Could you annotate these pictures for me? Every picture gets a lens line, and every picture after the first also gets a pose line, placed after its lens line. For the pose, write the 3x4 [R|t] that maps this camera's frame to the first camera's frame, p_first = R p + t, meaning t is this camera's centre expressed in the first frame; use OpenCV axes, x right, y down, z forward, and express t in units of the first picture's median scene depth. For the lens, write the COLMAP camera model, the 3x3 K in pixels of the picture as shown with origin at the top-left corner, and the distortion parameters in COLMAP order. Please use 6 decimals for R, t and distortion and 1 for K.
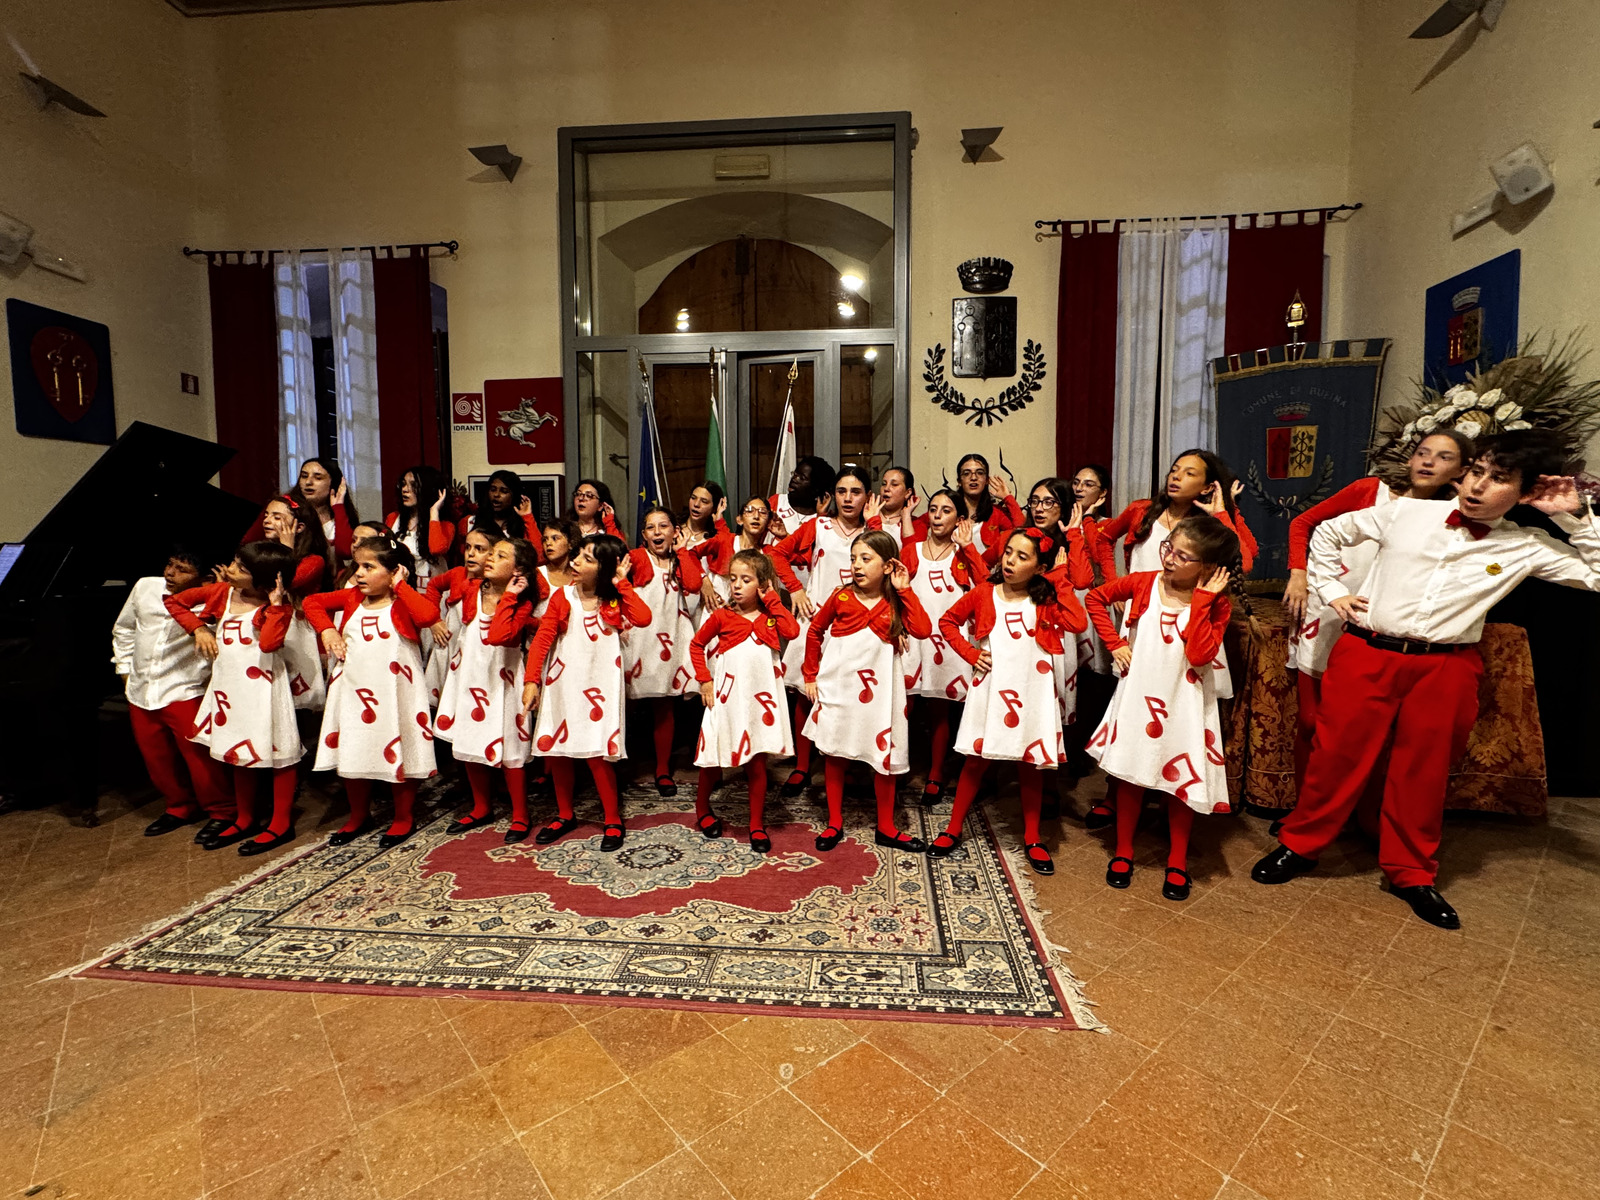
lens RADIAL K [[736.1, 0, 801.6], [0, 736.1, 597.9], [0, 0, 1]] dist [-0.001865, 0.000390]
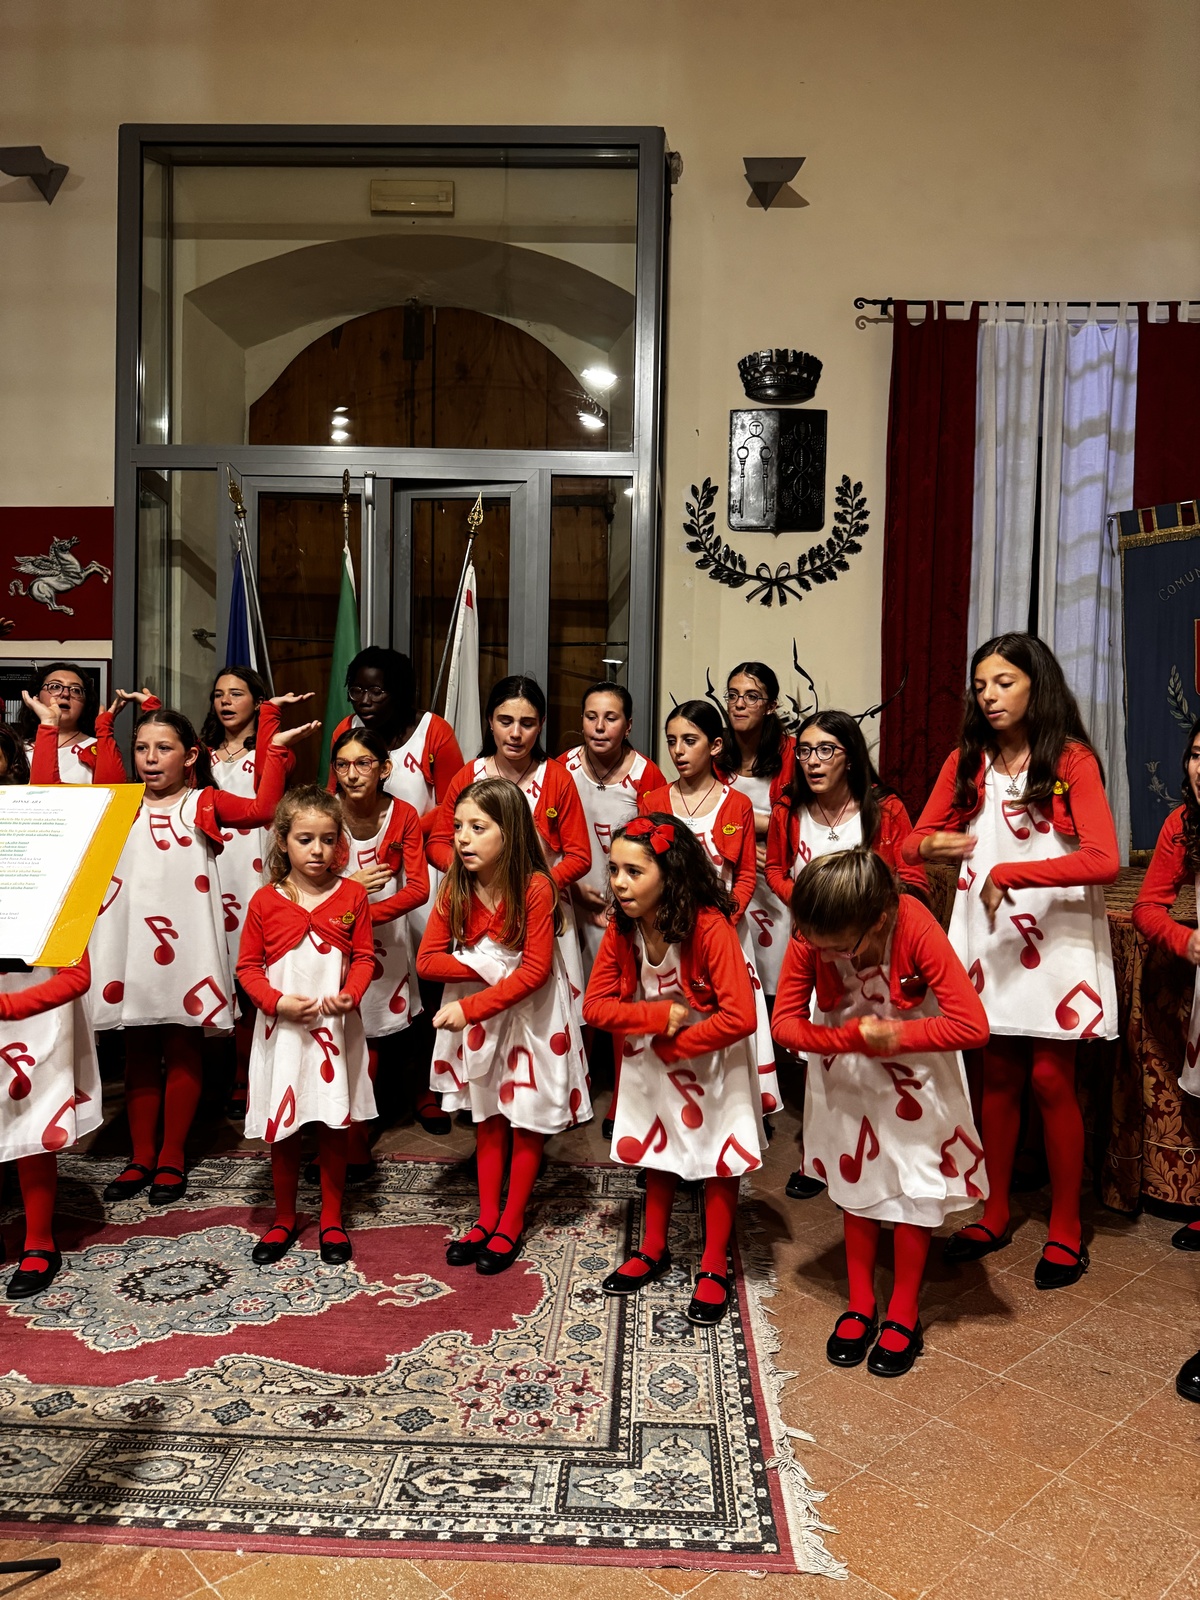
lens RADIAL K [[1138.9, 0, 604.9], [0, 1138.9, 811.1], [0, 0, 1]] dist [0.014170, -0.019579]
pose [[0.998492, 0.020911, 0.050754, 0.076066], [-0.018771, 0.998929, -0.042280, -0.006141], [-0.051584, 0.041264, 0.997816, 0.009732]]
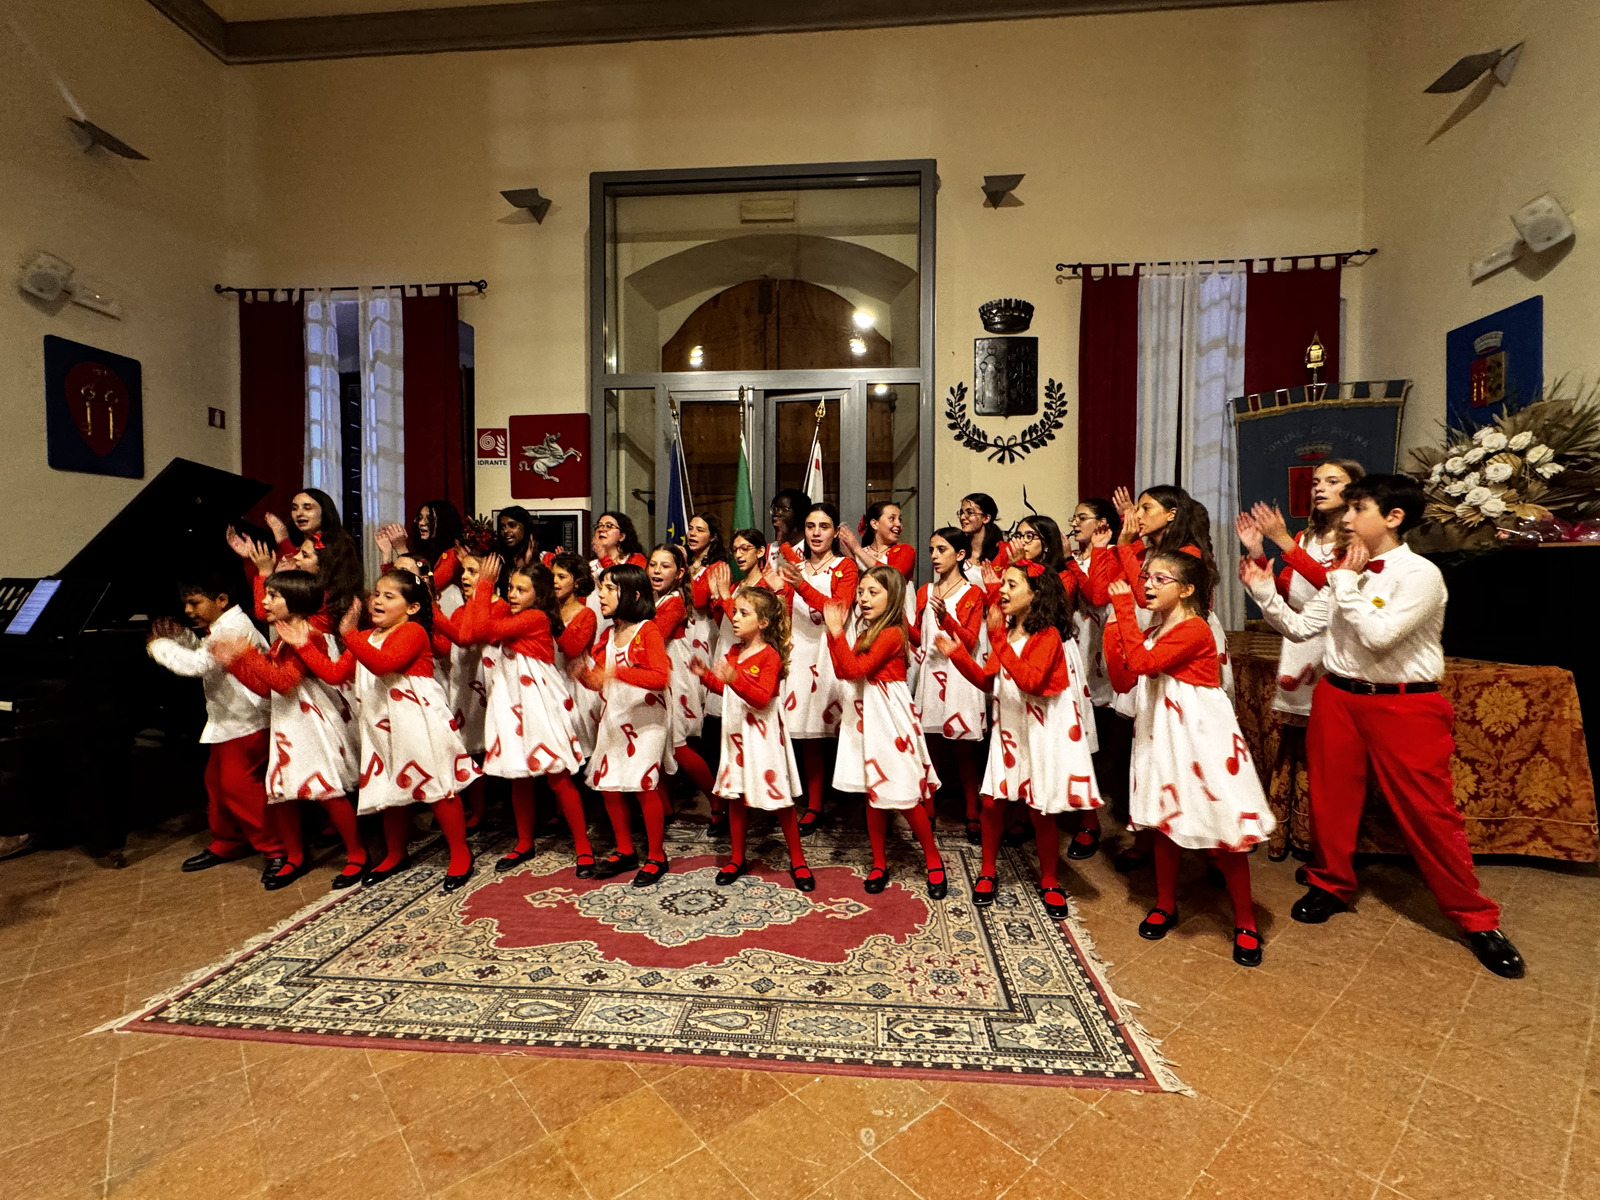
lens RADIAL K [[736.1, 0, 800.4], [0, 736.1, 598.3], [0, 0, 1]] dist [-0.001865, 0.000390]
pose [[0.999989, 0.004286, 0.001702, -0.052943], [-0.004213, 0.999178, -0.040329, -0.011131], [-0.001874, 0.040321, 0.999185, 0.002991]]
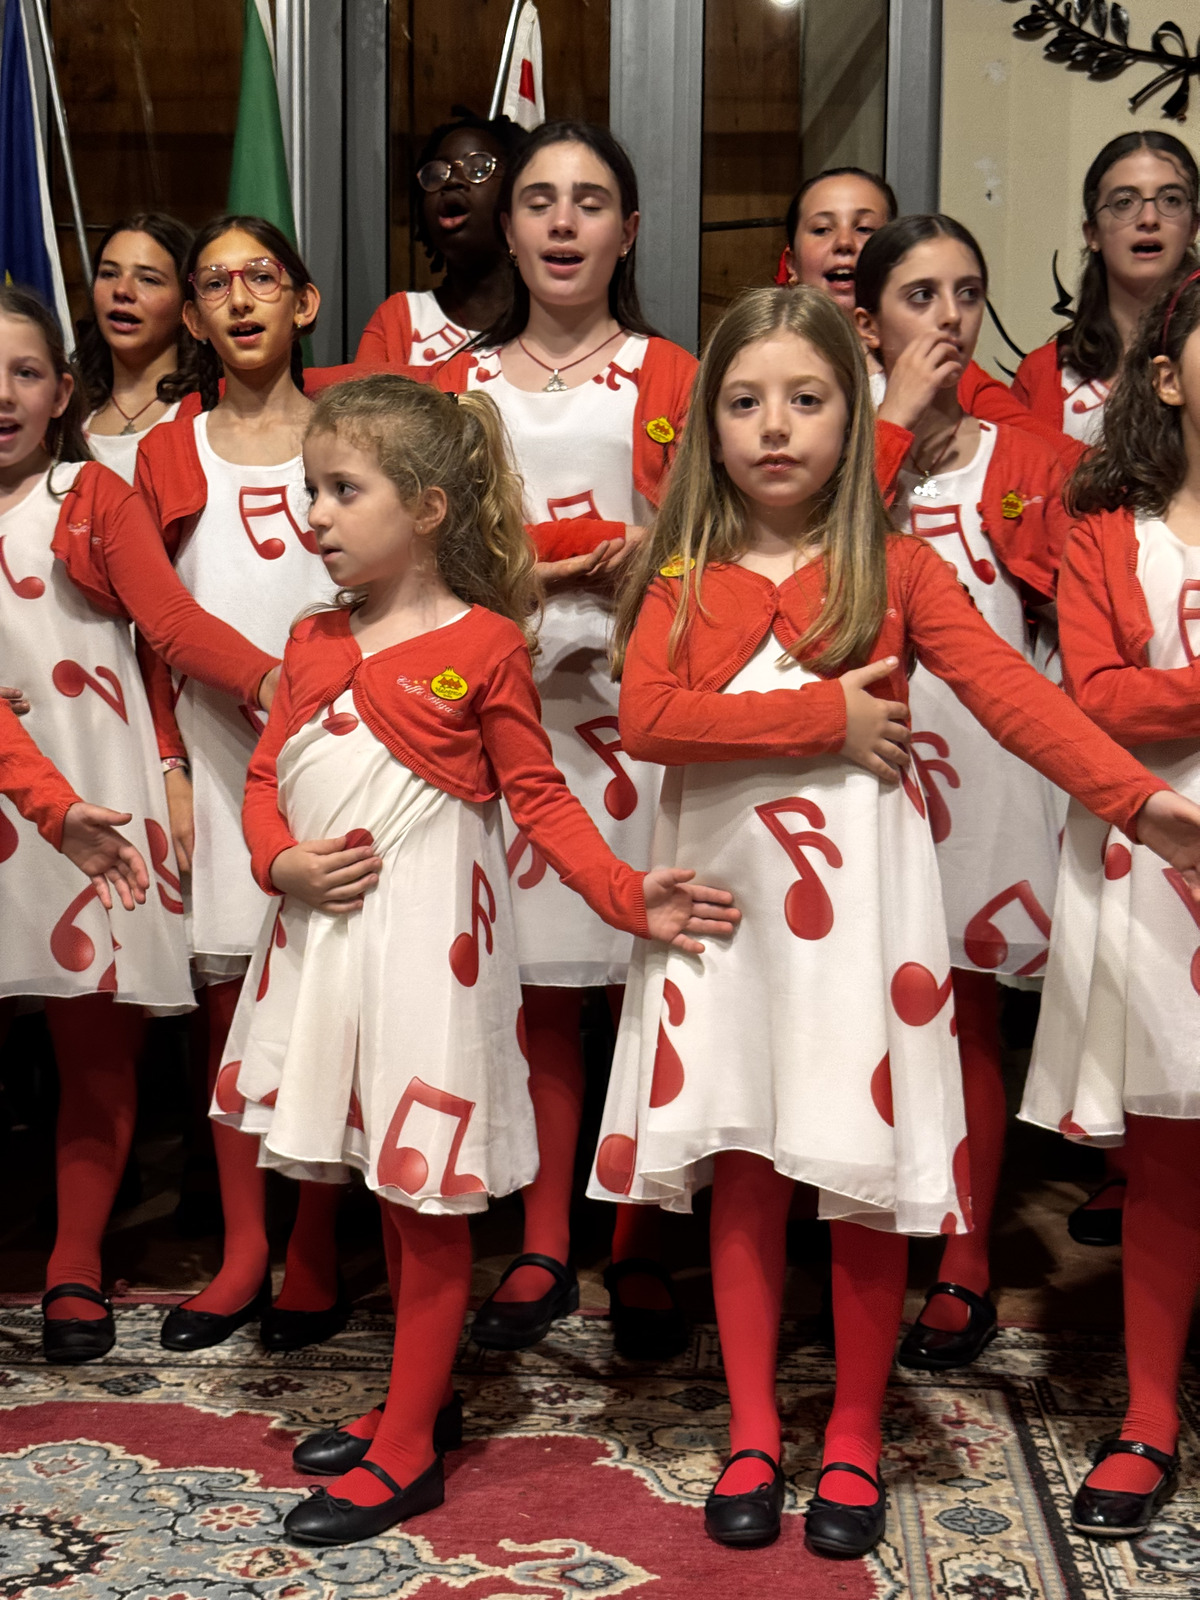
lens RADIAL K [[2262.8, 0, 582.1], [0, 2262.8, 806.4], [0, 0, 1]] dist [0.099207, 0.000000]
pose [[0.999743, 0.010866, 0.019882, -0.011839], [-0.010629, 0.999872, -0.011999, 0.078457], [-0.020010, 0.011785, 0.999730, 0.156812]]
